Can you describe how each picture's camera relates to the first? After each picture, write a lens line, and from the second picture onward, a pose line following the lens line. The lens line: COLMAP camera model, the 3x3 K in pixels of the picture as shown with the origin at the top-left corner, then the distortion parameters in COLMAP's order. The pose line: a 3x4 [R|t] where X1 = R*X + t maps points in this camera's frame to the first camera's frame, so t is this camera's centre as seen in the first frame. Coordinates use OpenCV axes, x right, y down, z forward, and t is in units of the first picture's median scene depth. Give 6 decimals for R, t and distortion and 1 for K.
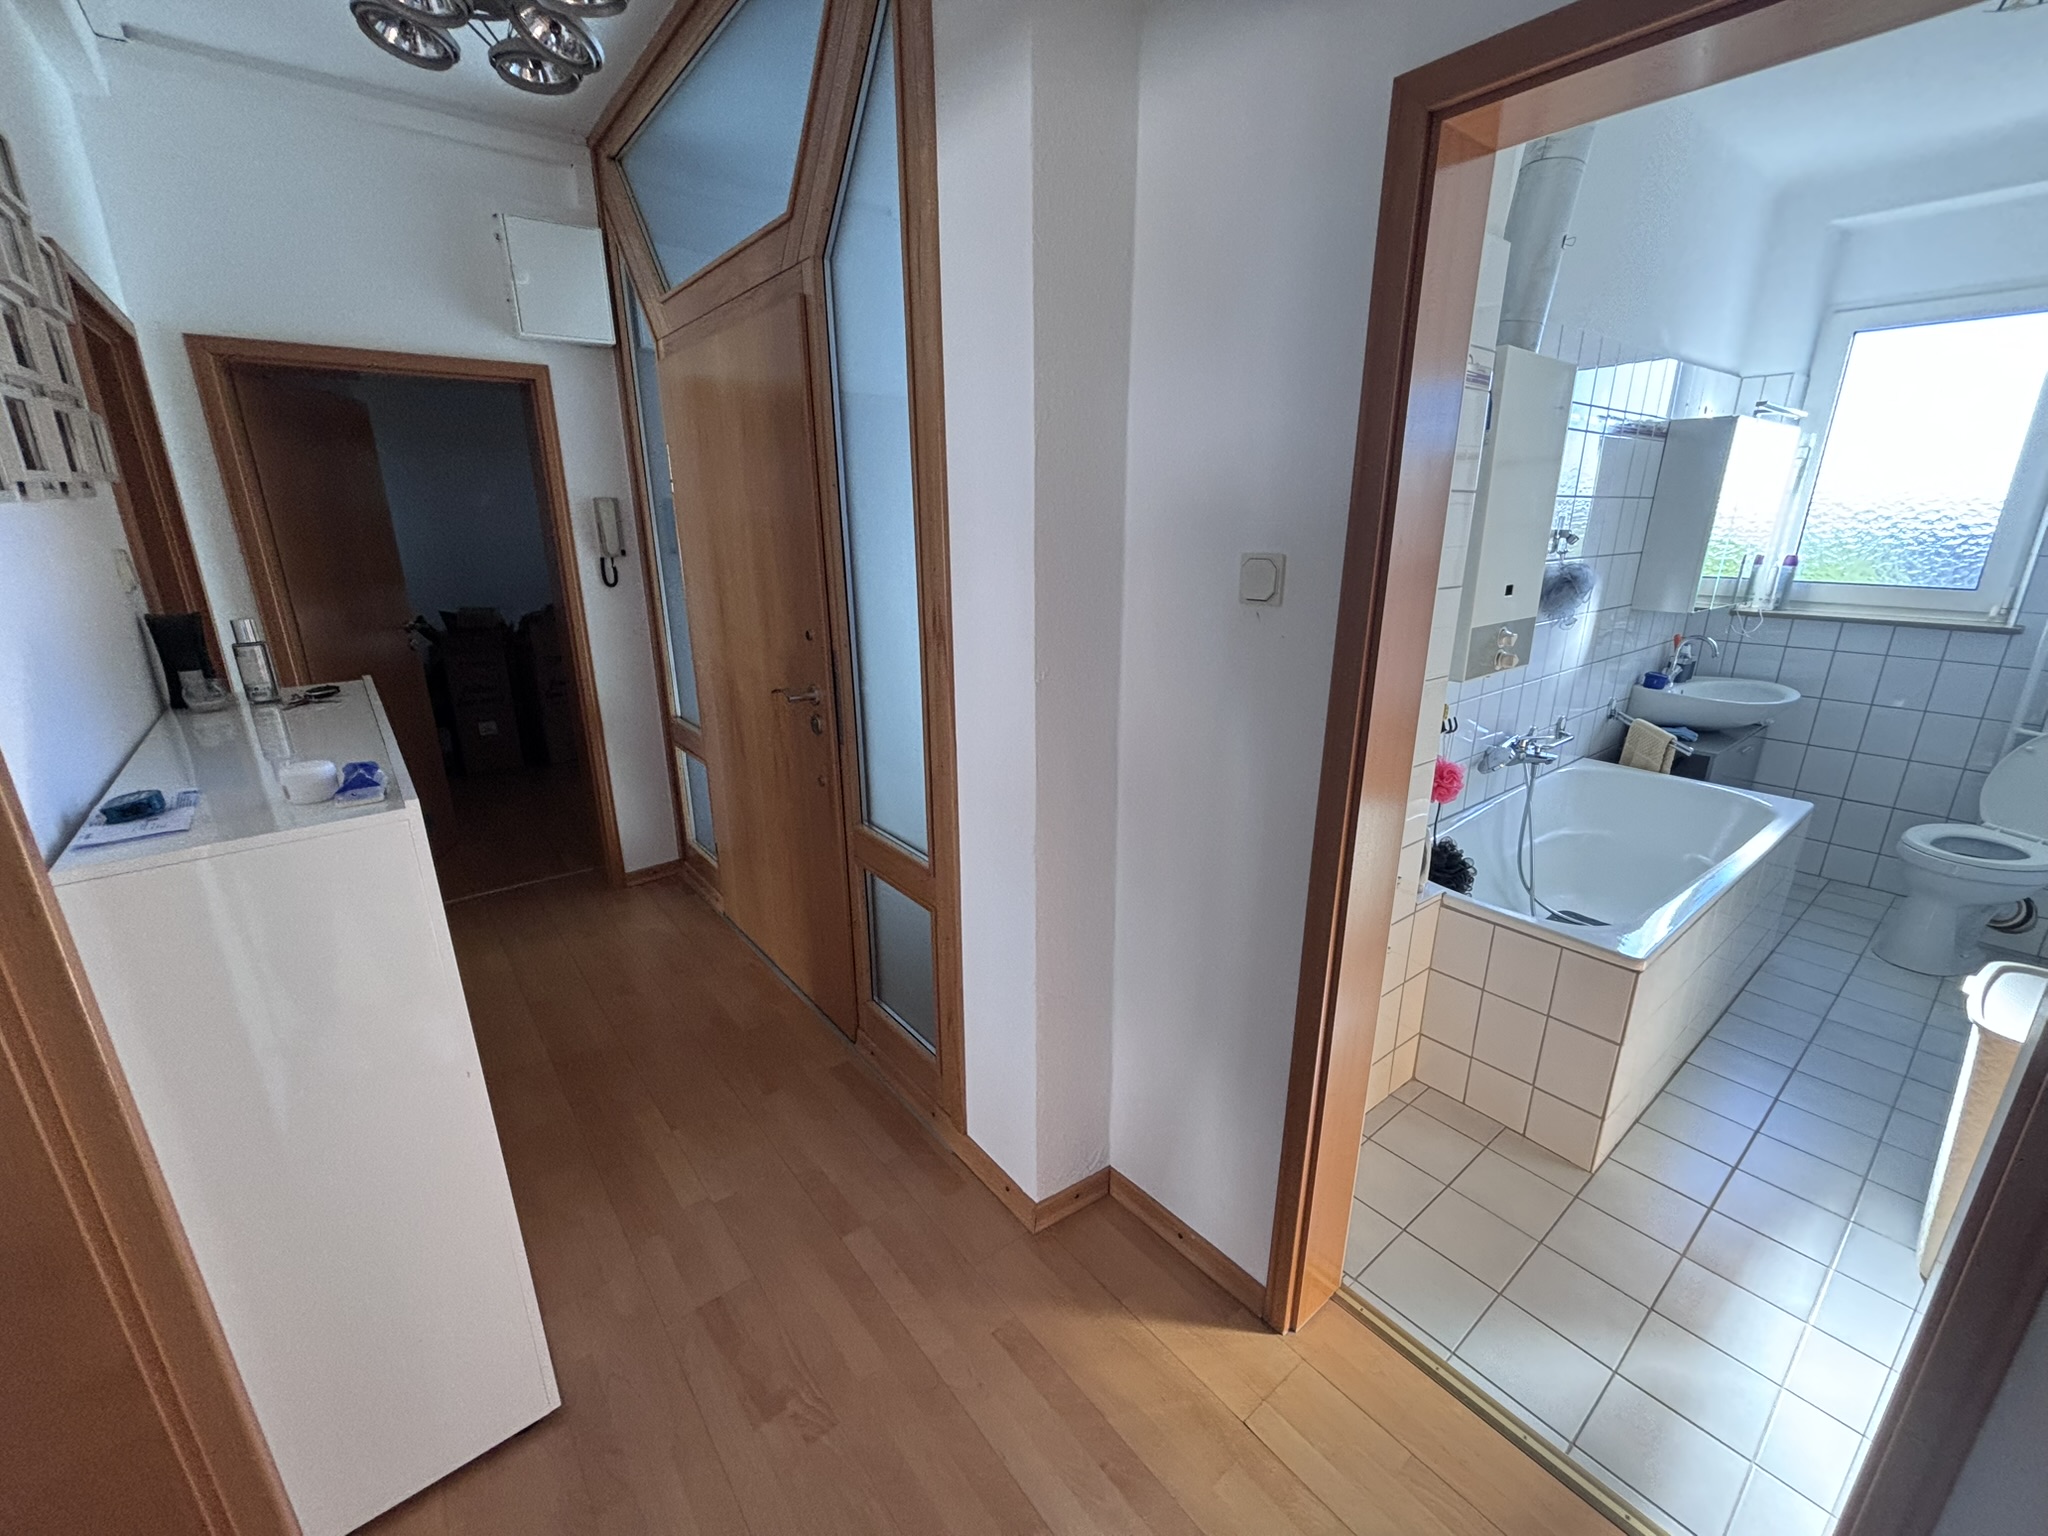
lens RADIAL K [[832.1, 0, 1020.4], [0, 832.1, 764.8], [0, 0, 1]] dist [0.003041, 0.000387]
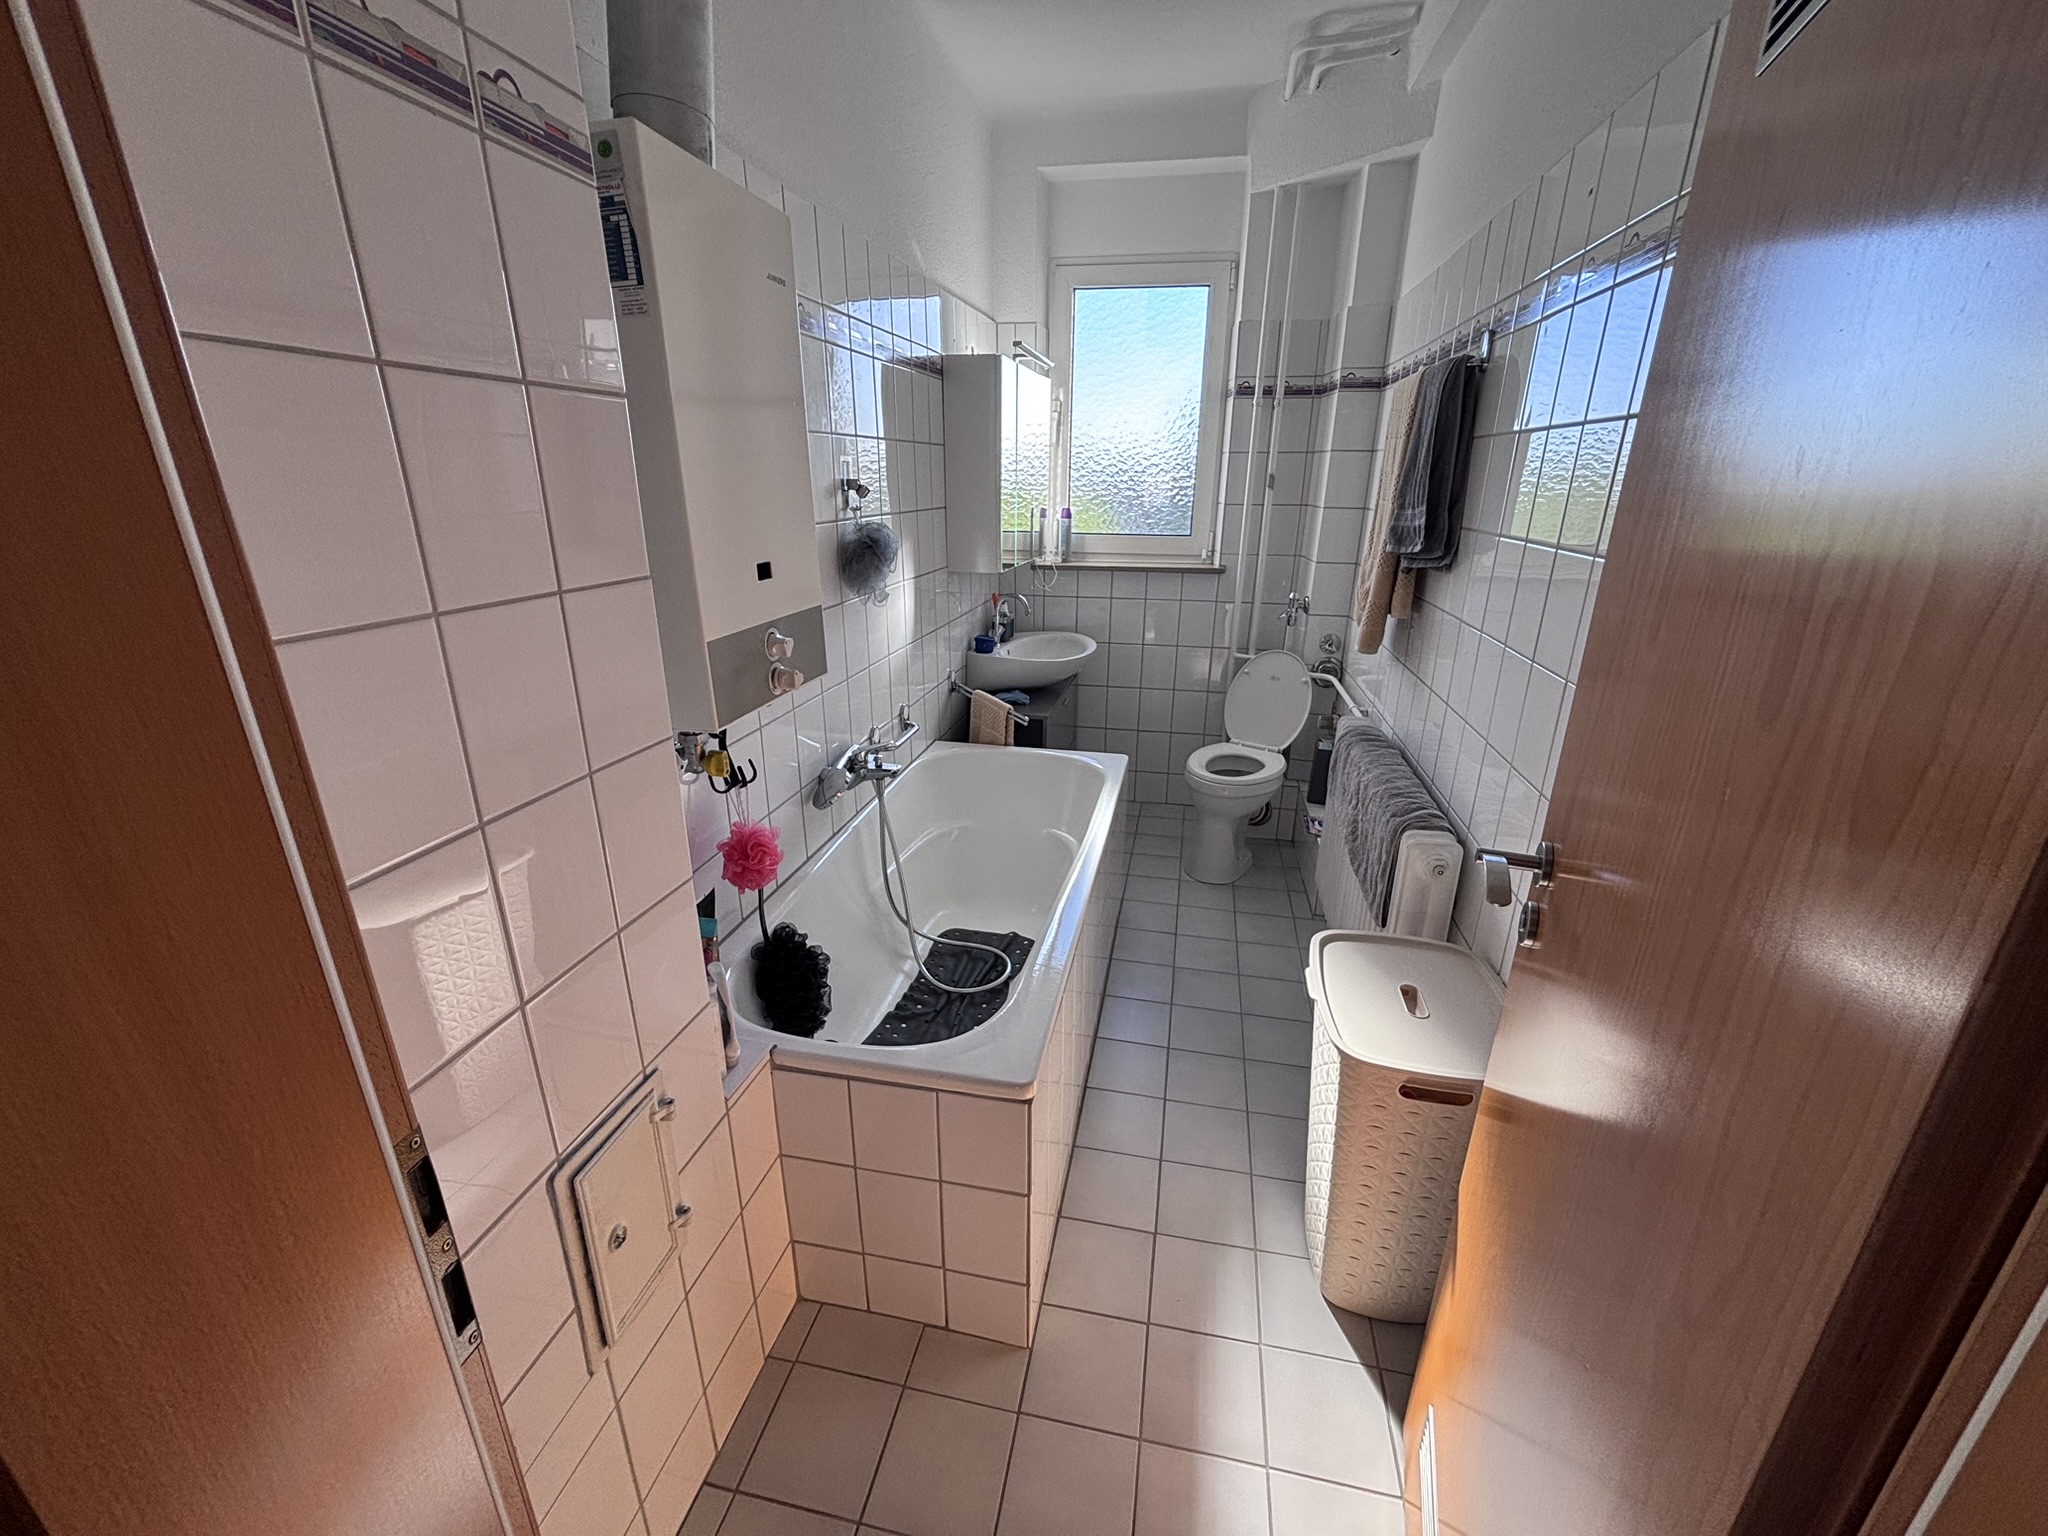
lens RADIAL K [[832.1, 0, 1020.4], [0, 832.1, 764.8], [0, 0, 1]] dist [0.003041, 0.000387]
pose [[0.771149, -0.205024, 0.602739, 0.215738], [0.179684, 0.978329, 0.102893, -0.062896], [-0.610772, 0.028956, 0.791277, 0.254949]]
